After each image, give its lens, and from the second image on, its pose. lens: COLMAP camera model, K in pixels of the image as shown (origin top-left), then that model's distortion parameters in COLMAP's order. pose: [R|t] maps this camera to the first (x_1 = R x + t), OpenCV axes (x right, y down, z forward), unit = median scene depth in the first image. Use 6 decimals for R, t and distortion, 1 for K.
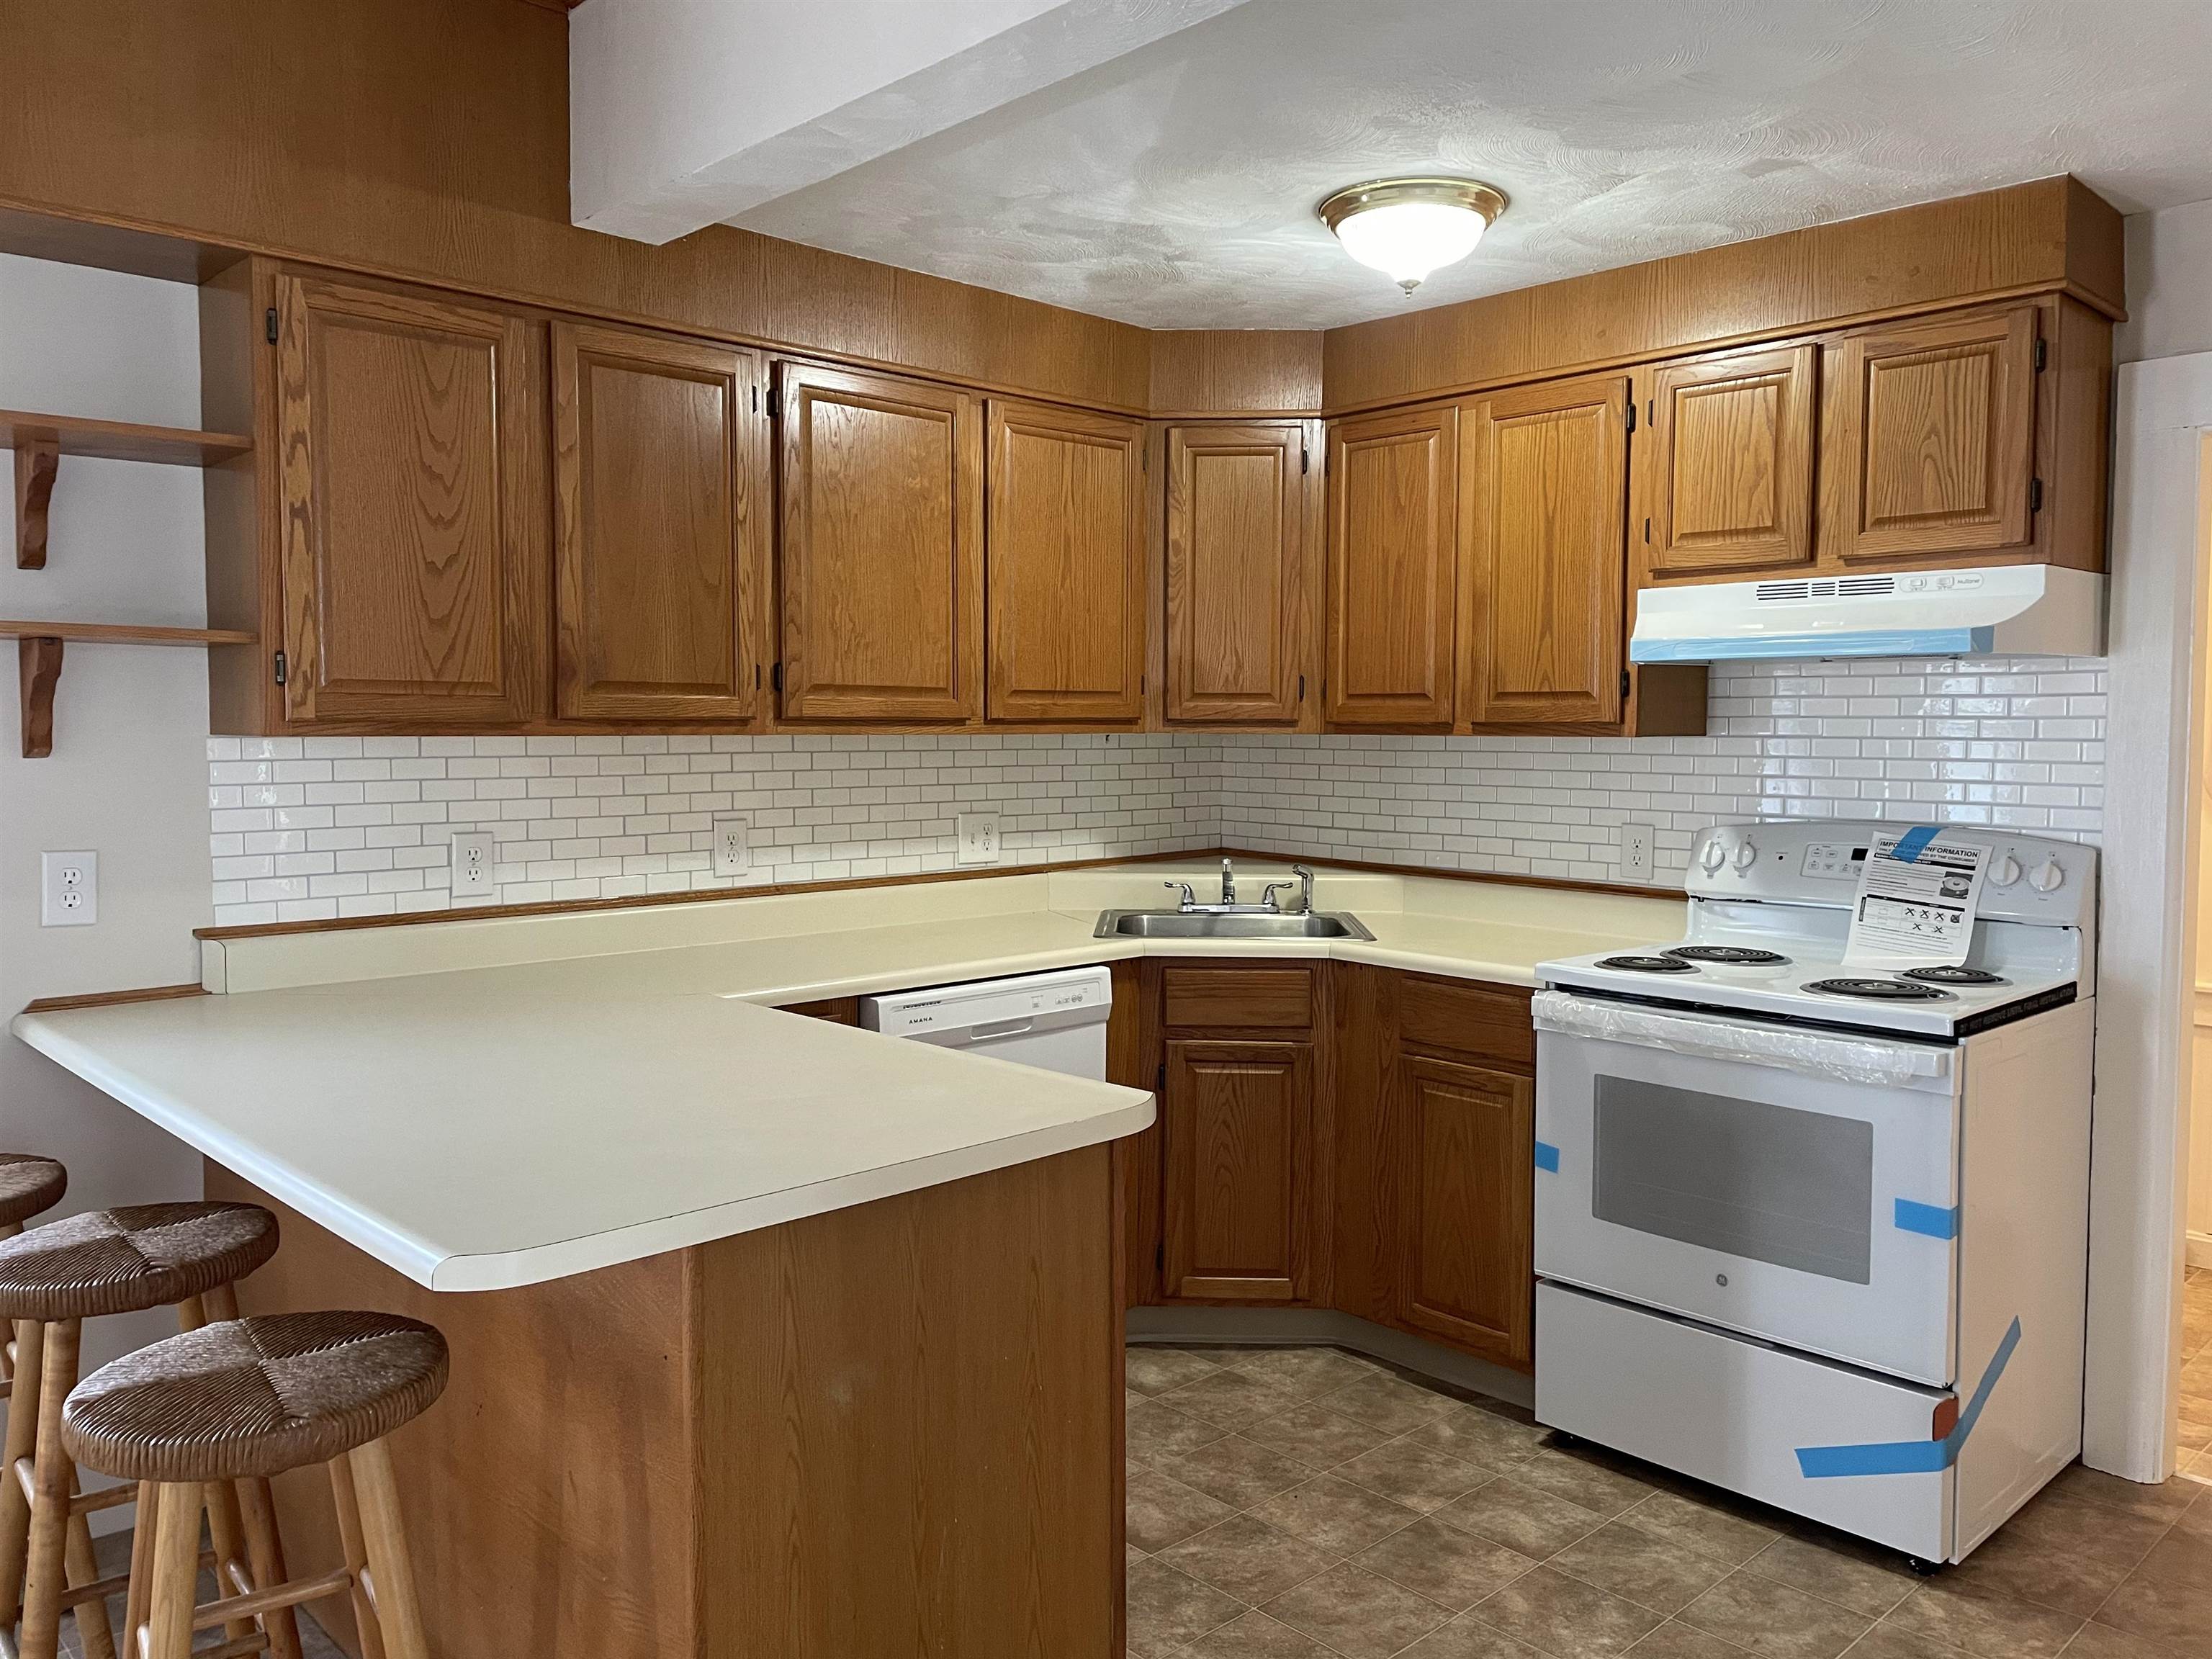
lens RADIAL K [[1654.0, 0, 1115.3], [0, 1654.0, 816.4], [0, 0, 1]] dist [0.091134, -0.124115]
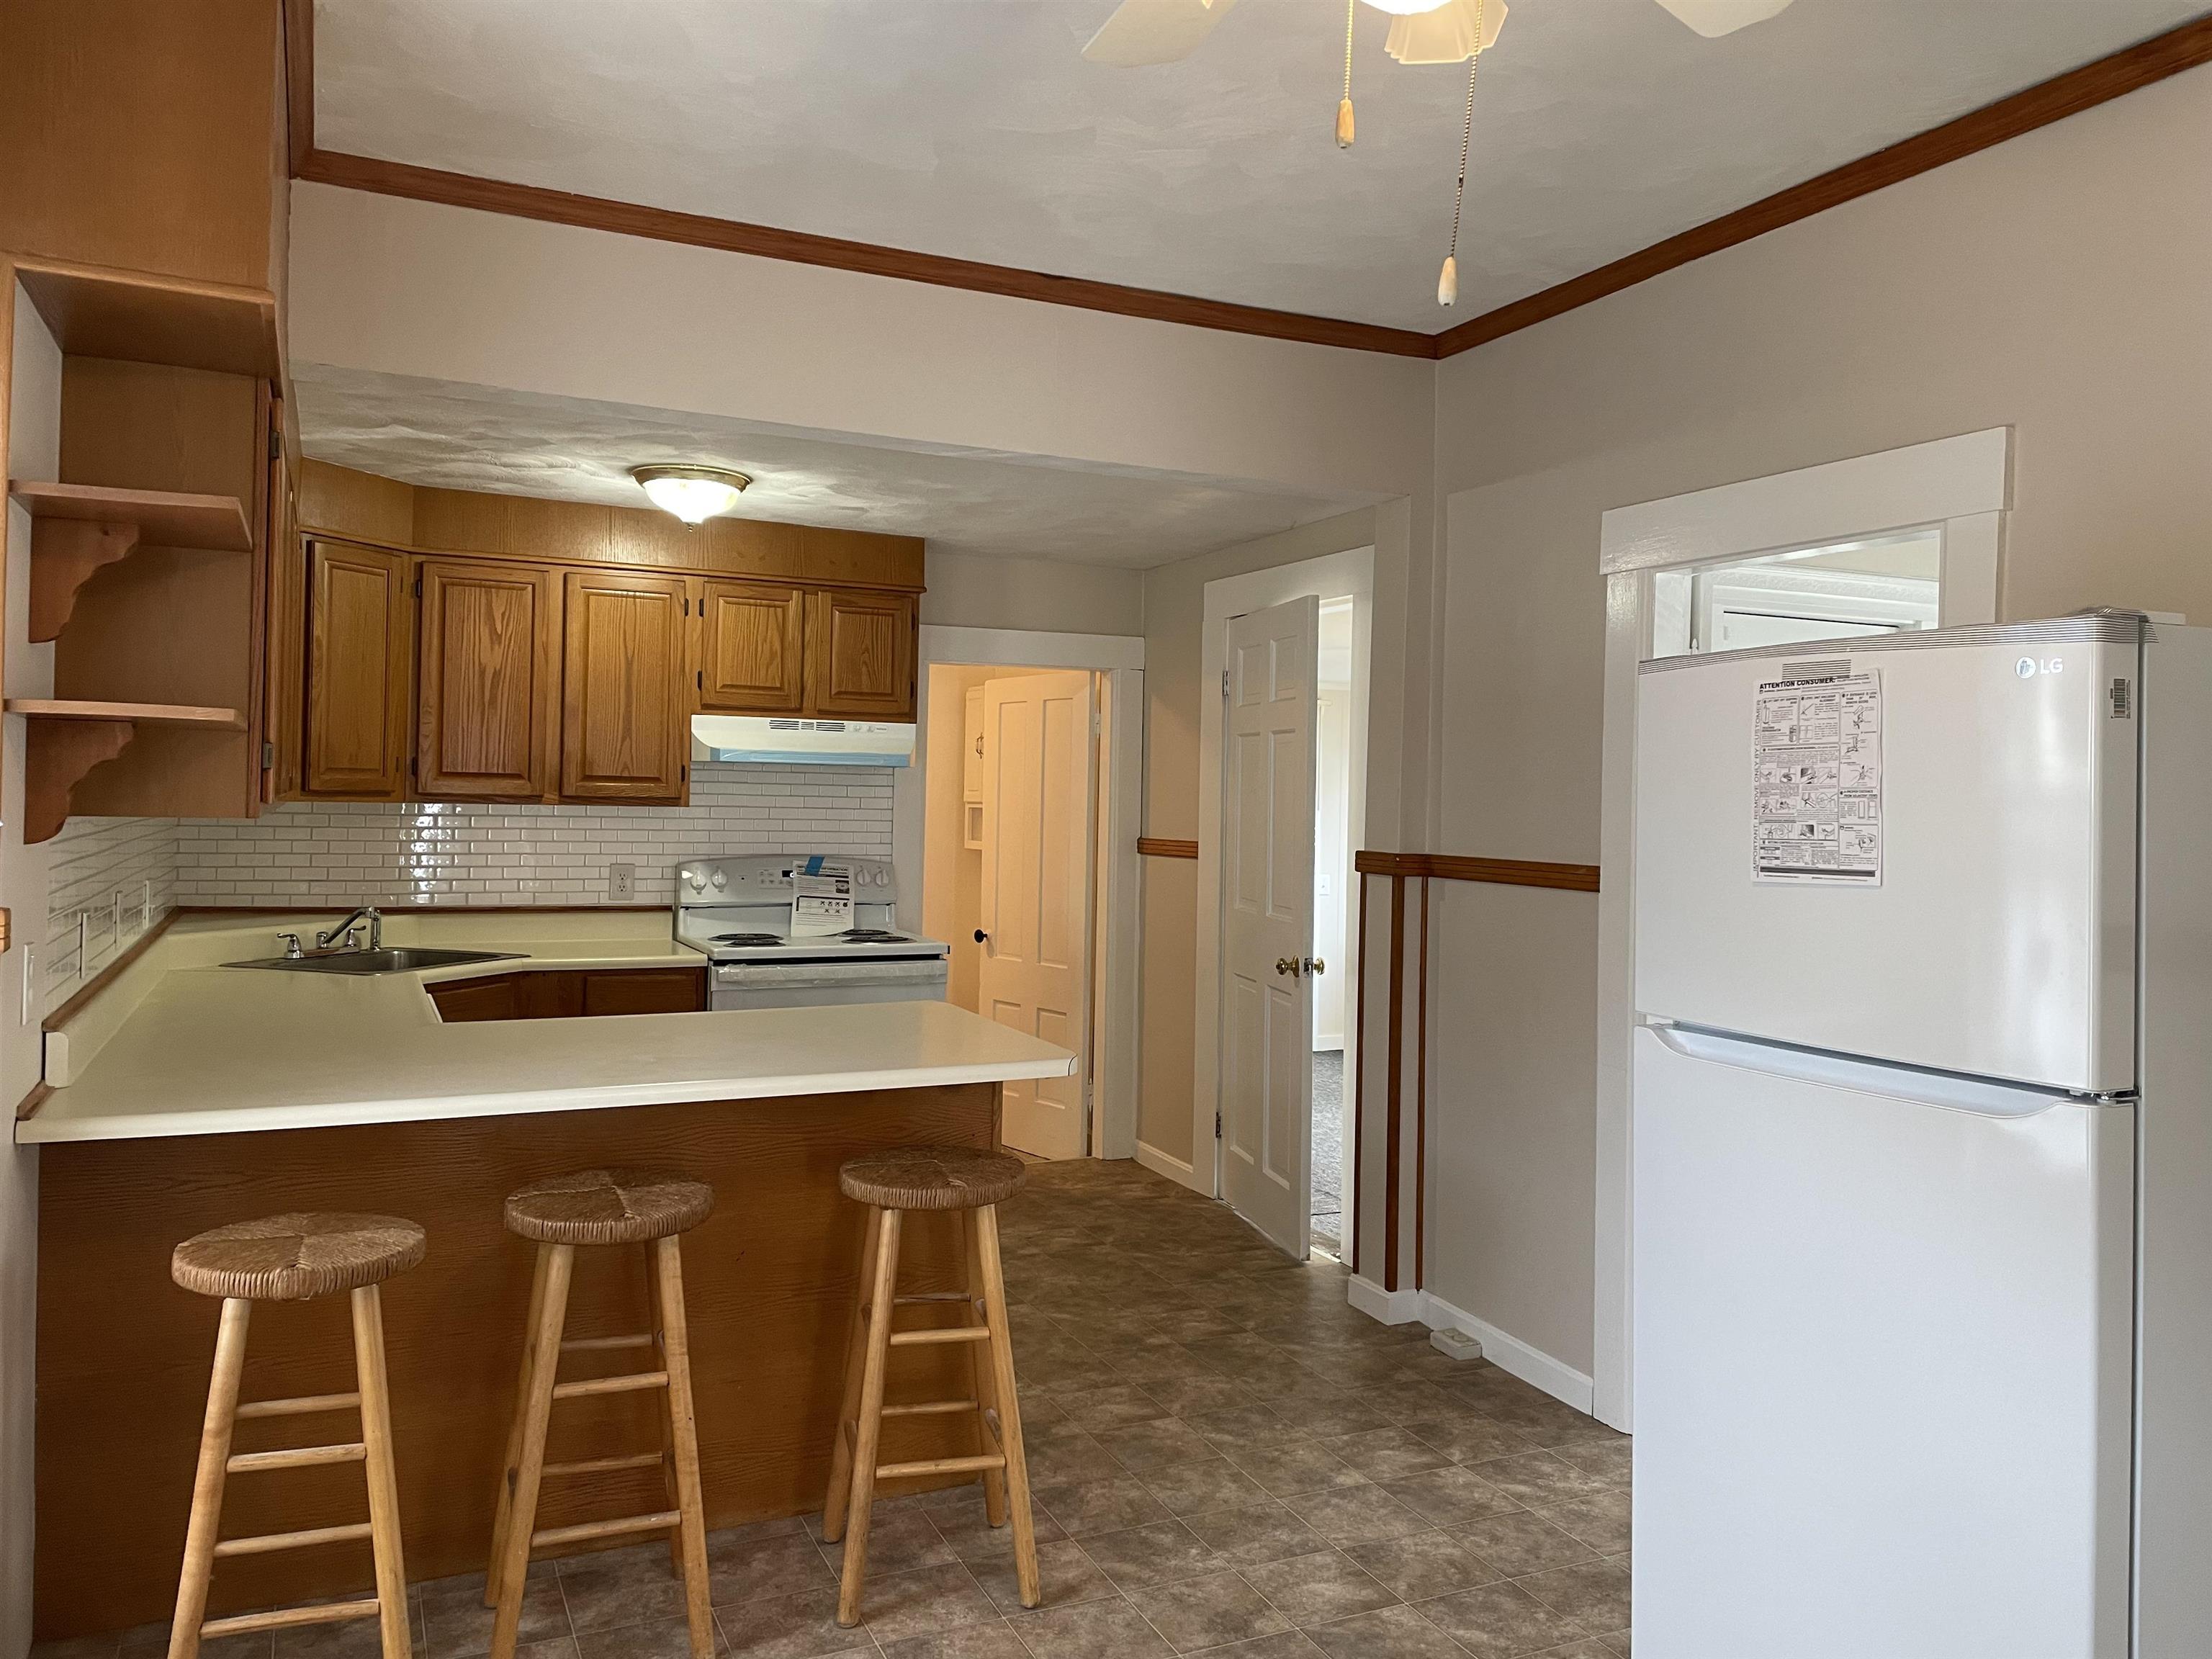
lens RADIAL K [[1654.0, 0, 1115.3], [0, 1654.0, 816.4], [0, 0, 1]] dist [0.091134, -0.124115]
pose [[0.312902, -0.007782, 0.949754, -1.121424], [0.035615, 0.999359, -0.003545, -0.019354], [-0.949118, 0.034935, 0.312978, 0.124216]]
